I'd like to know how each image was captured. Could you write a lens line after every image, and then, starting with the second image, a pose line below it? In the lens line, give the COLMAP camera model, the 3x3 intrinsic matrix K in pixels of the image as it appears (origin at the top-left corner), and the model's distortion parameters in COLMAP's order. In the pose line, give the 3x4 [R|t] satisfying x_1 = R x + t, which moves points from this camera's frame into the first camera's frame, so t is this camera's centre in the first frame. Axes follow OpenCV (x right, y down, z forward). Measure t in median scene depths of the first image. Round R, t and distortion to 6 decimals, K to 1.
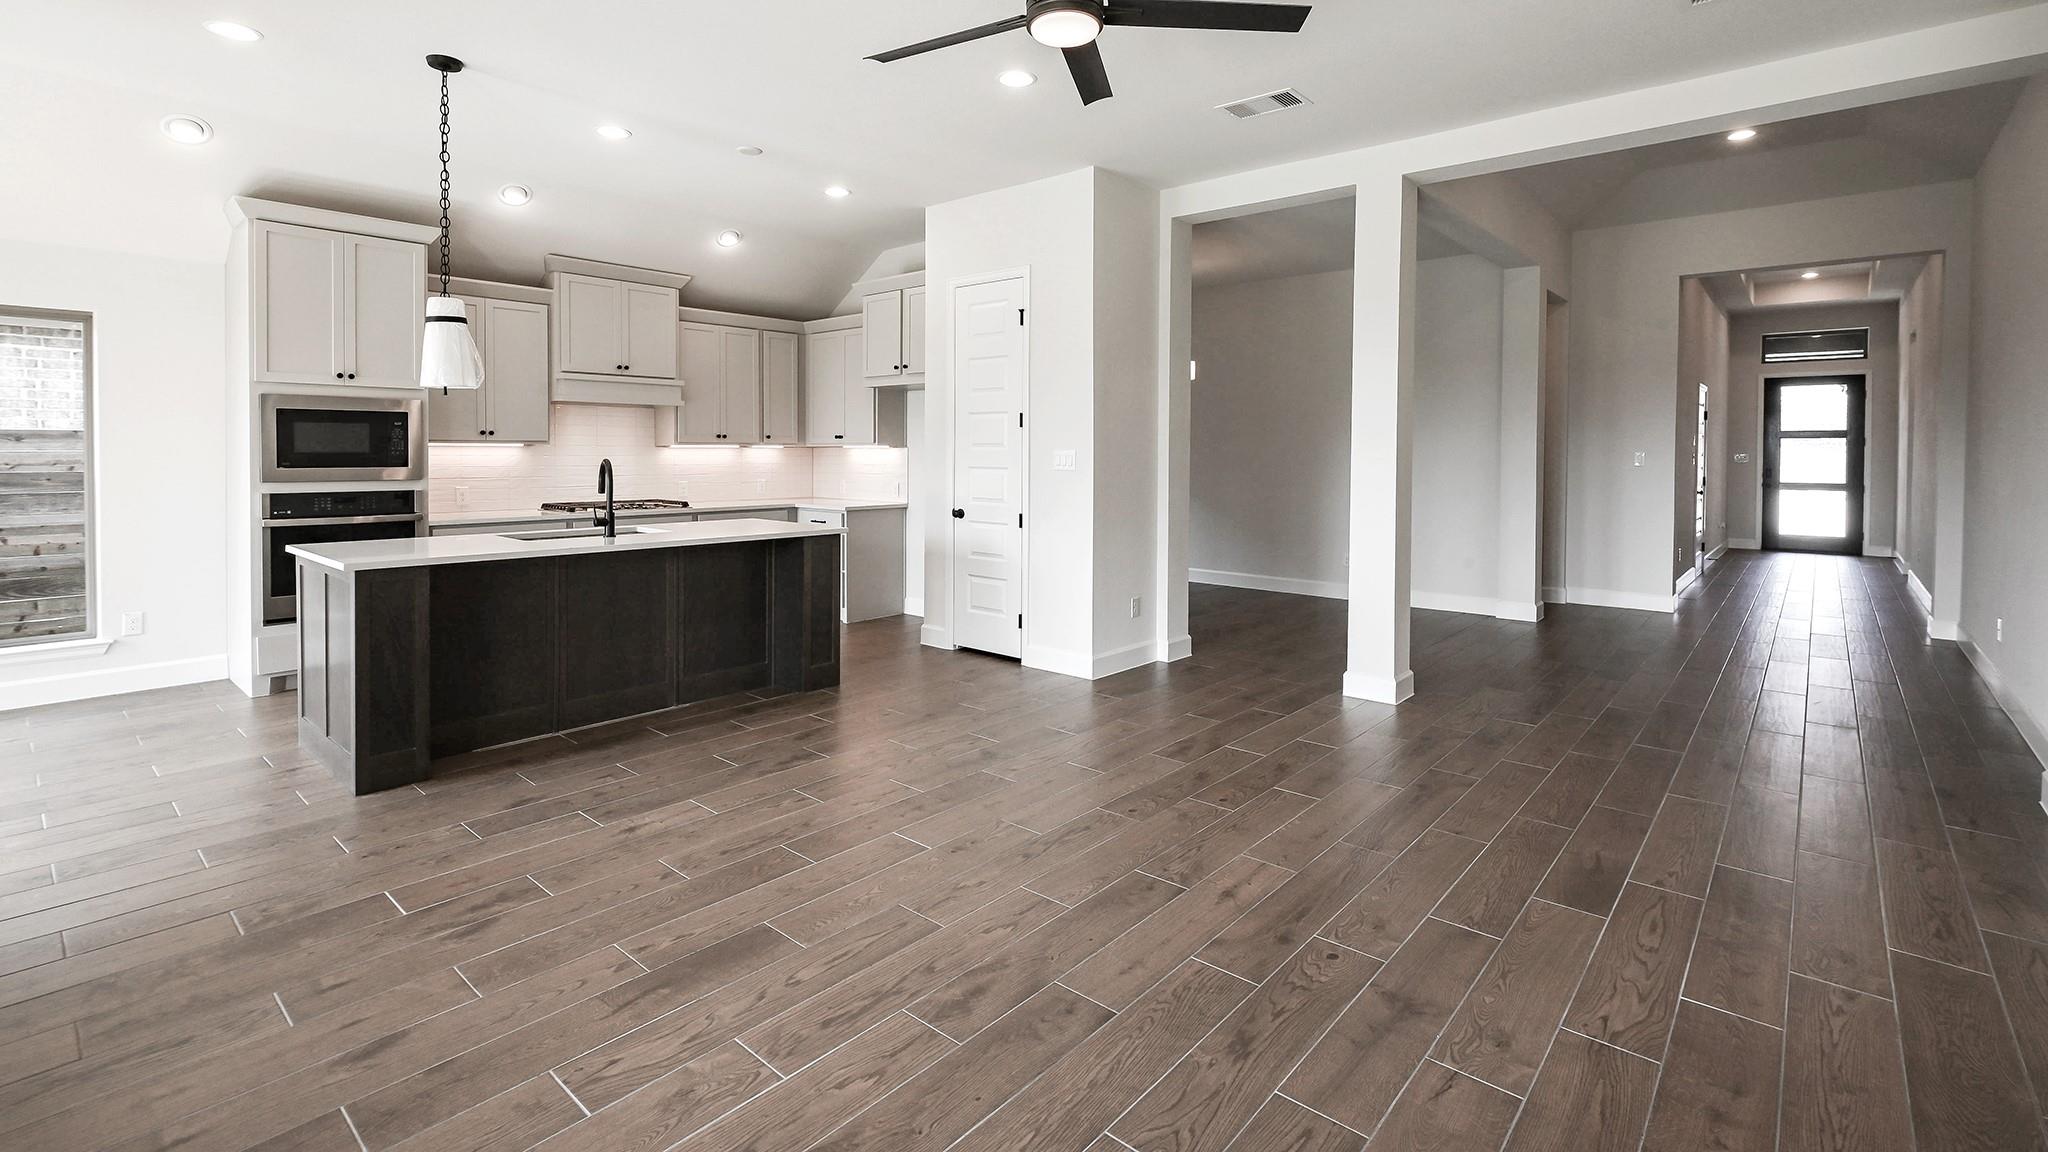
lens RADIAL K [[923.0, 0, 1018.8], [0, 923.0, 518.4], [0, 0, 1]] dist [-0.001024, 0.000198]
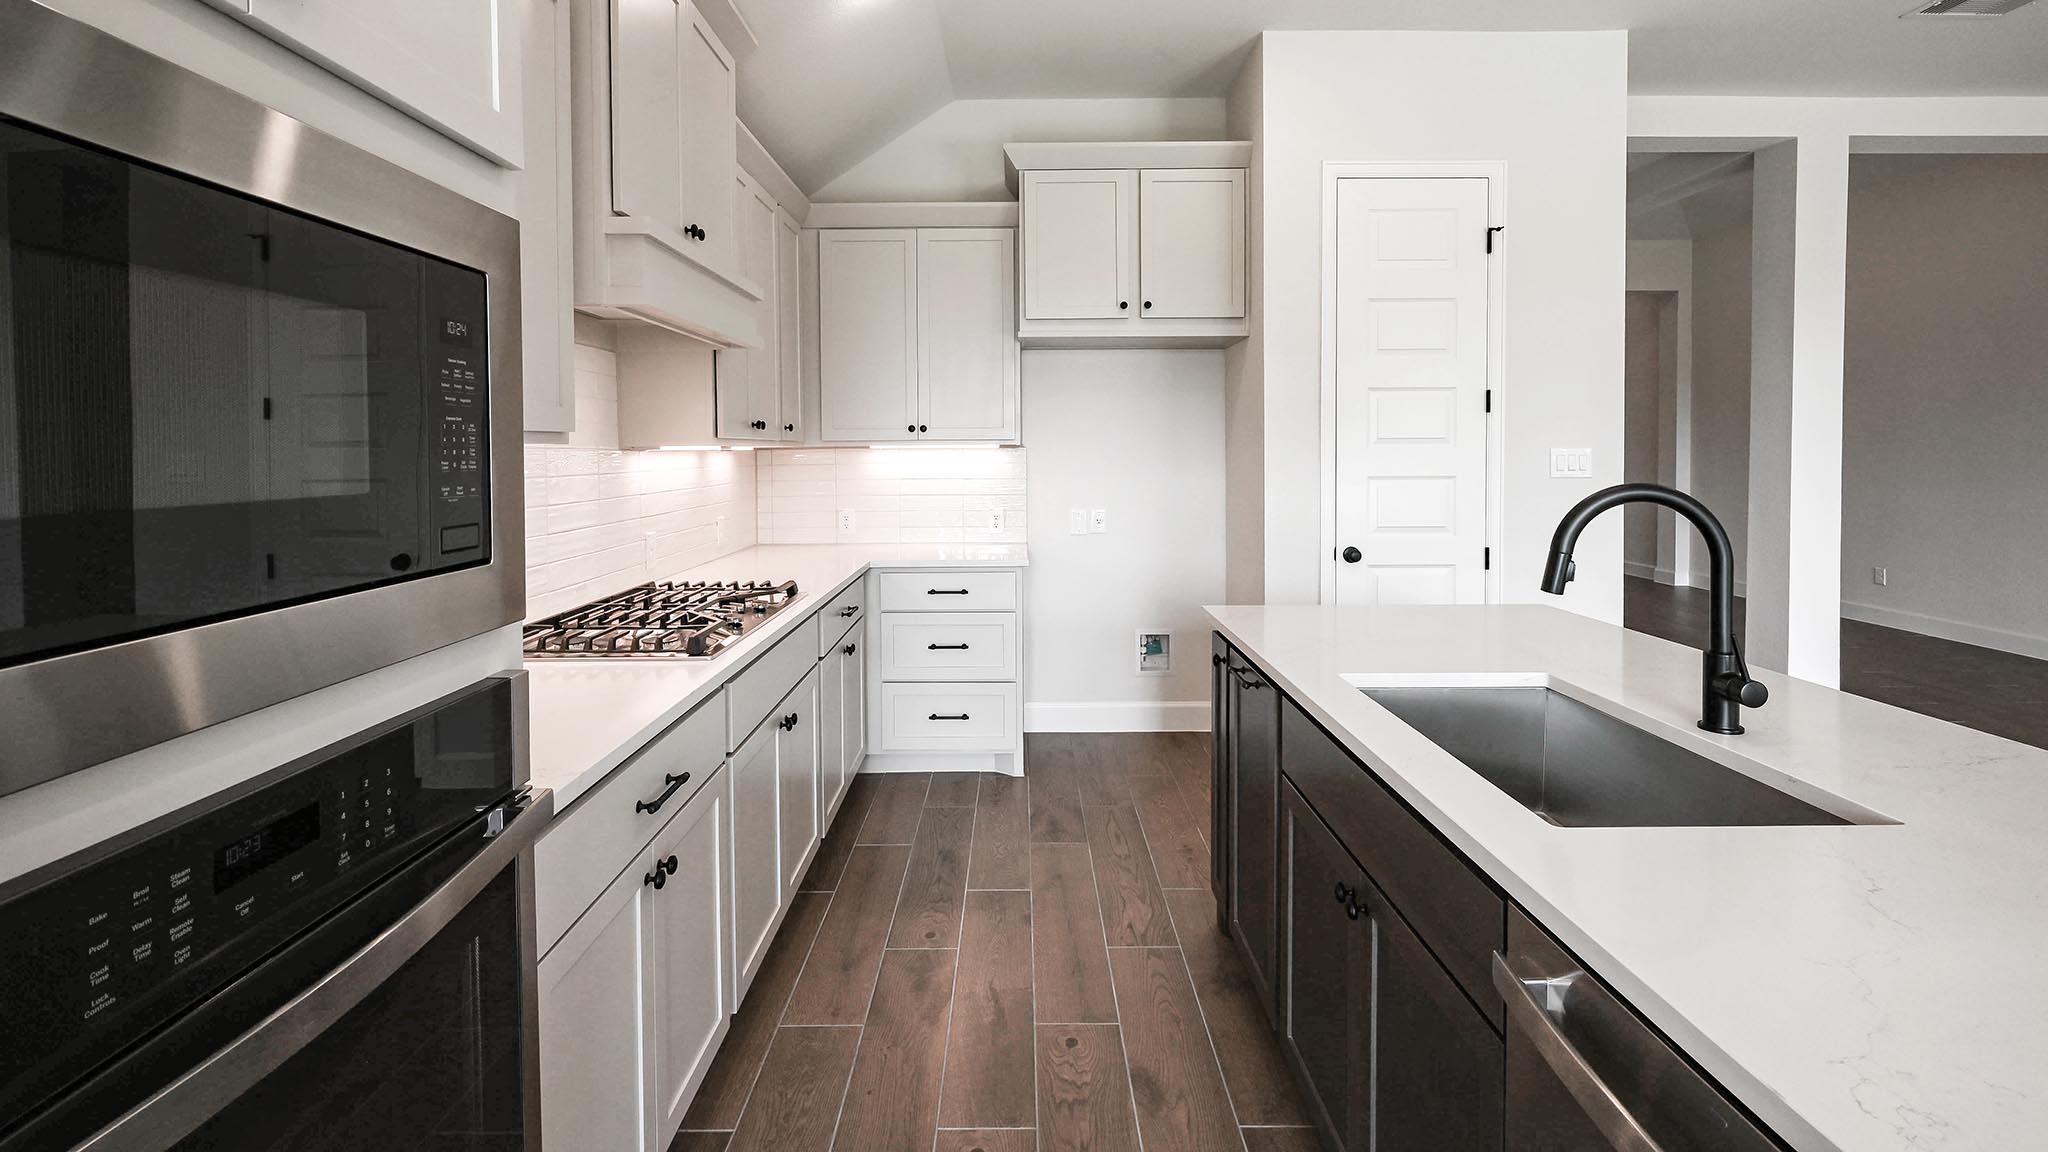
lens RADIAL K [[923.0, 0, 1029.0], [0, 923.0, 510.1], [0, 0, 1]] dist [-0.001024, 0.000198]
pose [[0.743805, -0.054021, 0.666210, -0.674557], [0.059745, 0.998112, 0.014232, -0.059952], [-0.665722, 0.029217, 0.745628, 0.751556]]
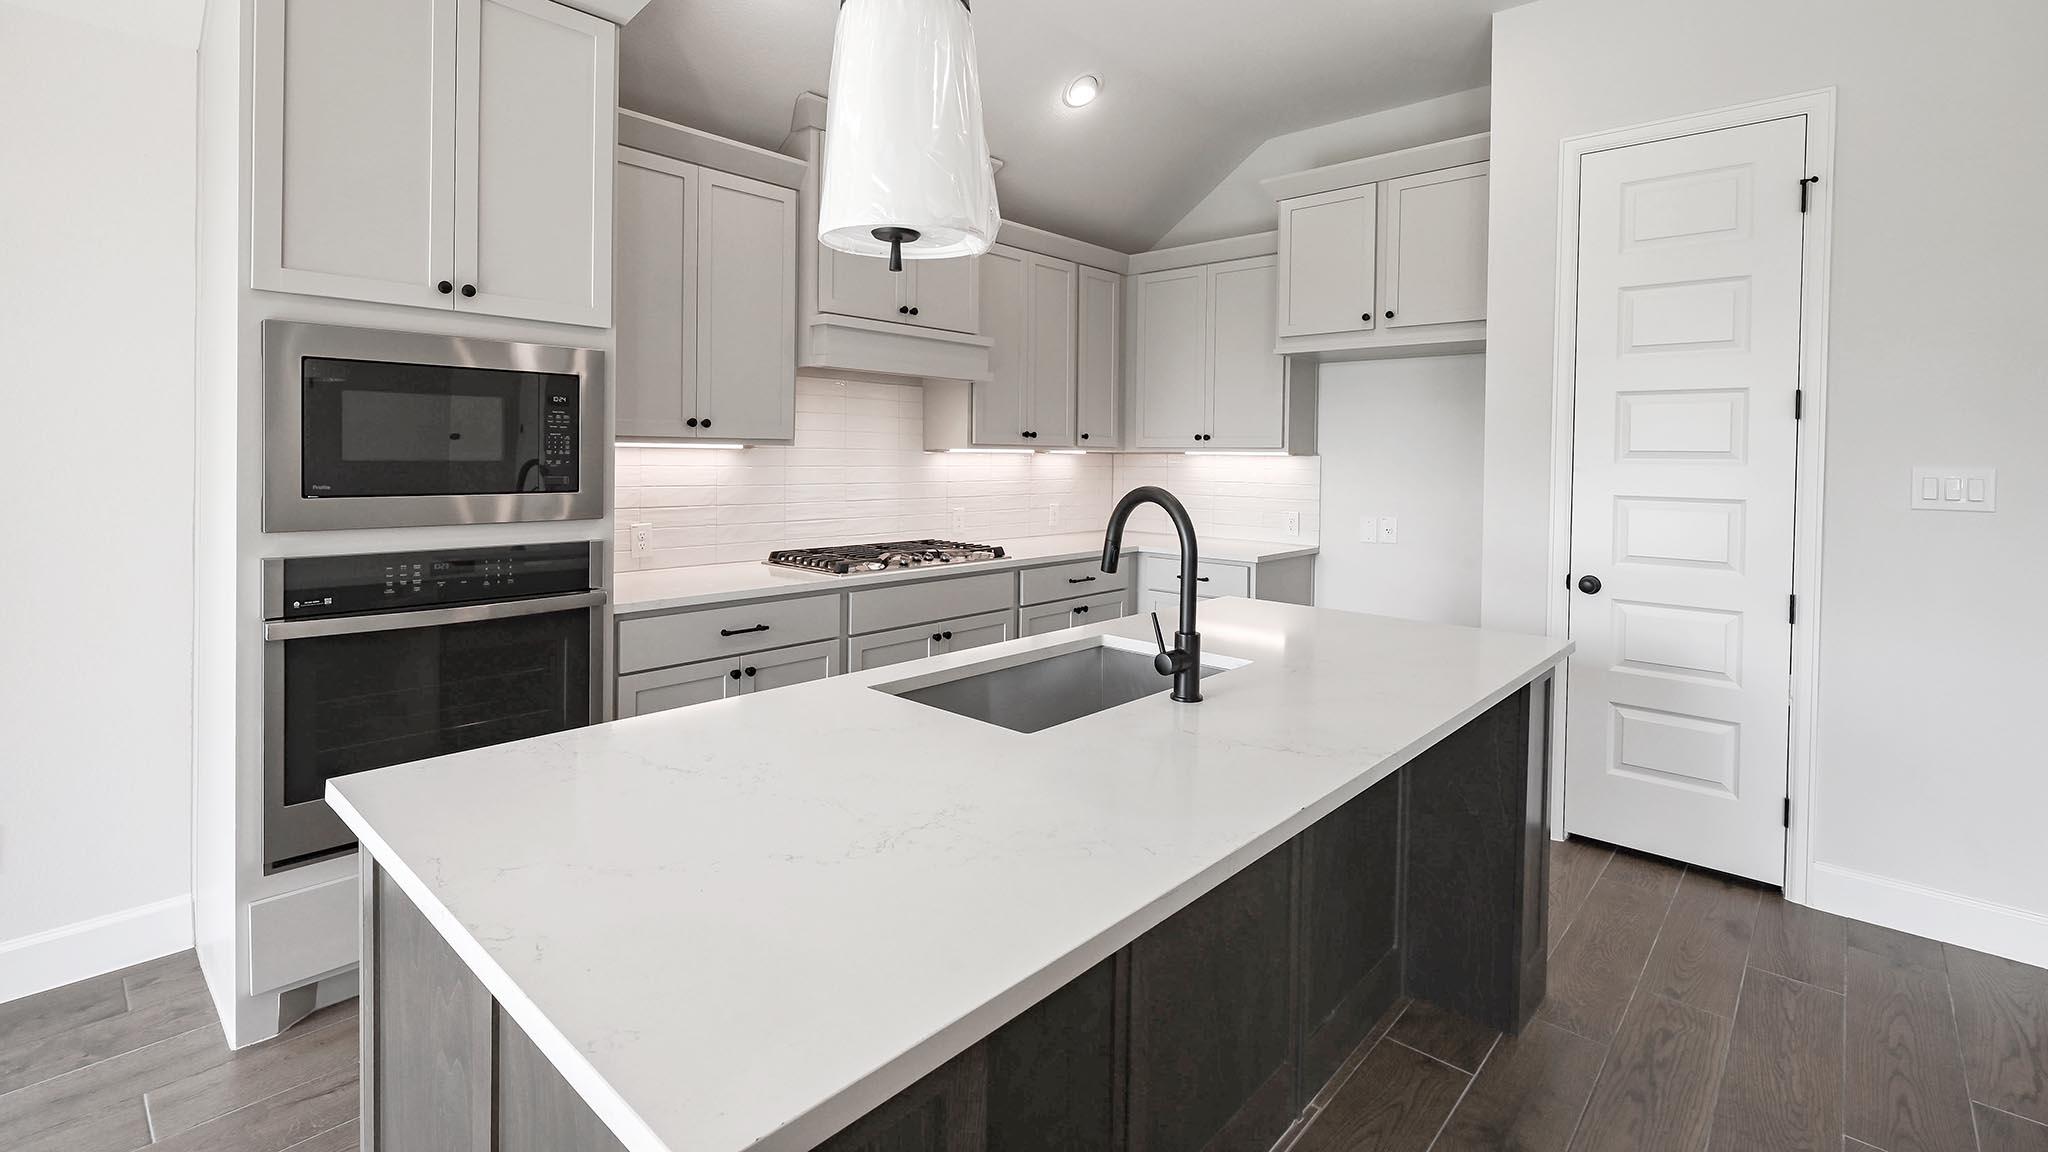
lens RADIAL K [[923.0, 0, 1015.3], [0, 923.0, 517.9], [0, 0, 1]] dist [-0.001024, 0.000198]
pose [[0.999788, 0.008728, -0.018629, -0.411558], [-0.008821, 0.999949, -0.004902, -0.040477], [0.018585, 0.005065, 0.999814, 0.511884]]
